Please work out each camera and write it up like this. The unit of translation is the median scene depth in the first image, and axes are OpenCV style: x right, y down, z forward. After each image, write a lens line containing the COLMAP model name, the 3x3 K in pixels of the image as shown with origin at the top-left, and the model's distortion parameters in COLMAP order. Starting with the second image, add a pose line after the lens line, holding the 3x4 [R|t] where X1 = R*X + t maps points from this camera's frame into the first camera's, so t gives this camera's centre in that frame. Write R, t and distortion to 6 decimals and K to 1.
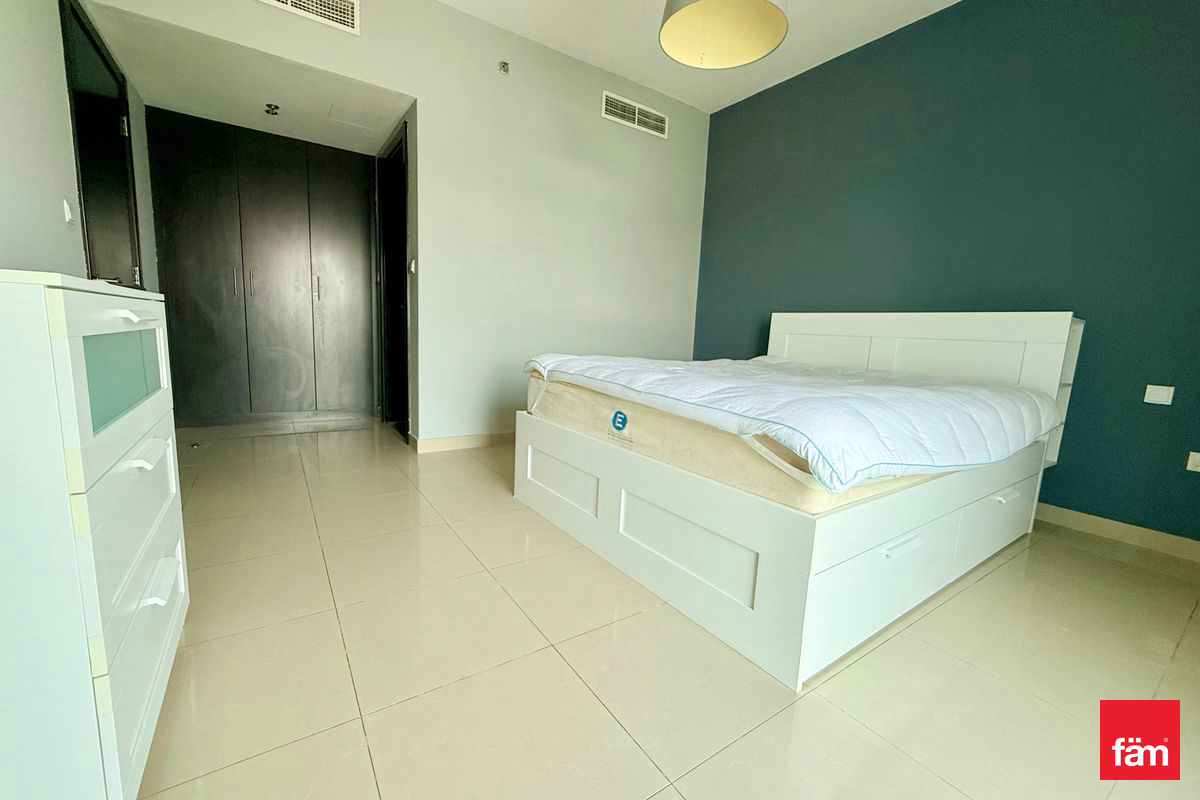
lens RADIAL K [[473.7, 0, 595.0], [0, 473.7, 399.4], [0, 0, 1]] dist [0.001144, 0.000316]
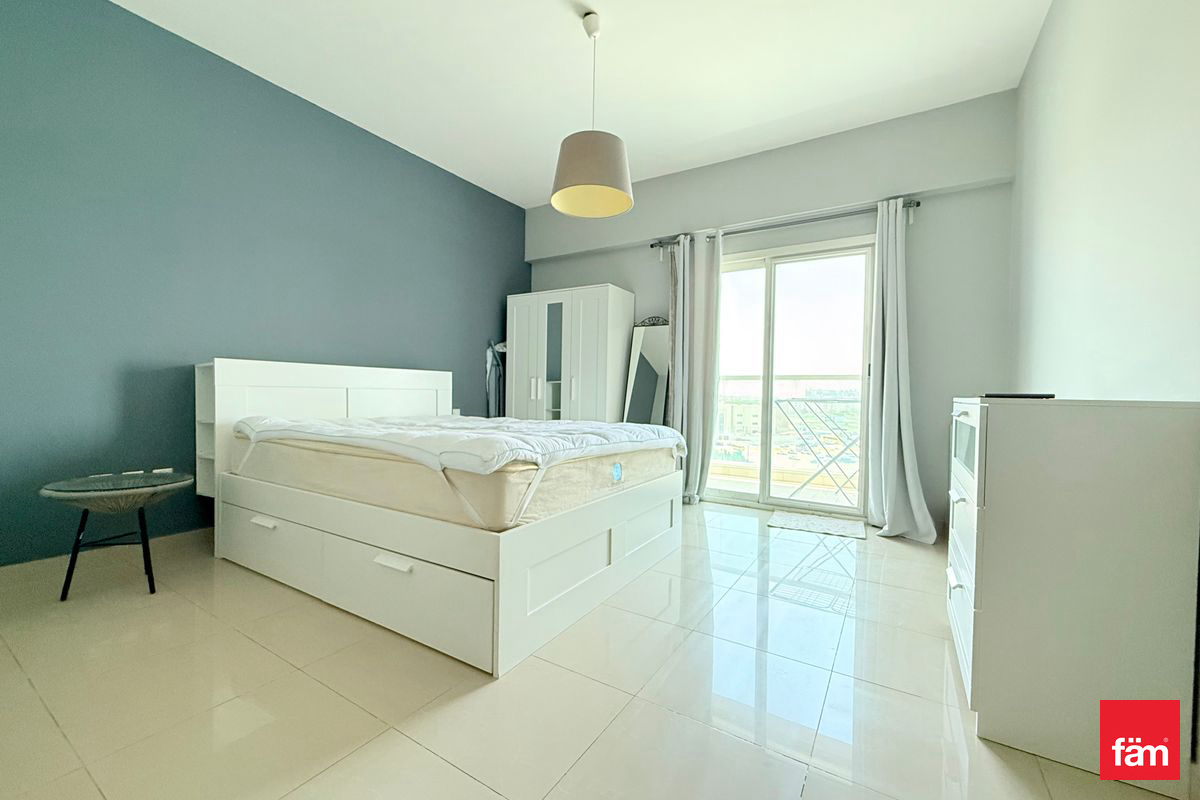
lens RADIAL K [[473.7, 0, 595.0], [0, 473.7, 399.4], [0, 0, 1]] dist [0.001144, 0.000316]
pose [[-0.401684, -0.053469, 0.914216, -0.851349], [0.097522, 0.990120, 0.100757, -0.221457], [-0.910571, 0.129629, -0.392501, 1.219143]]
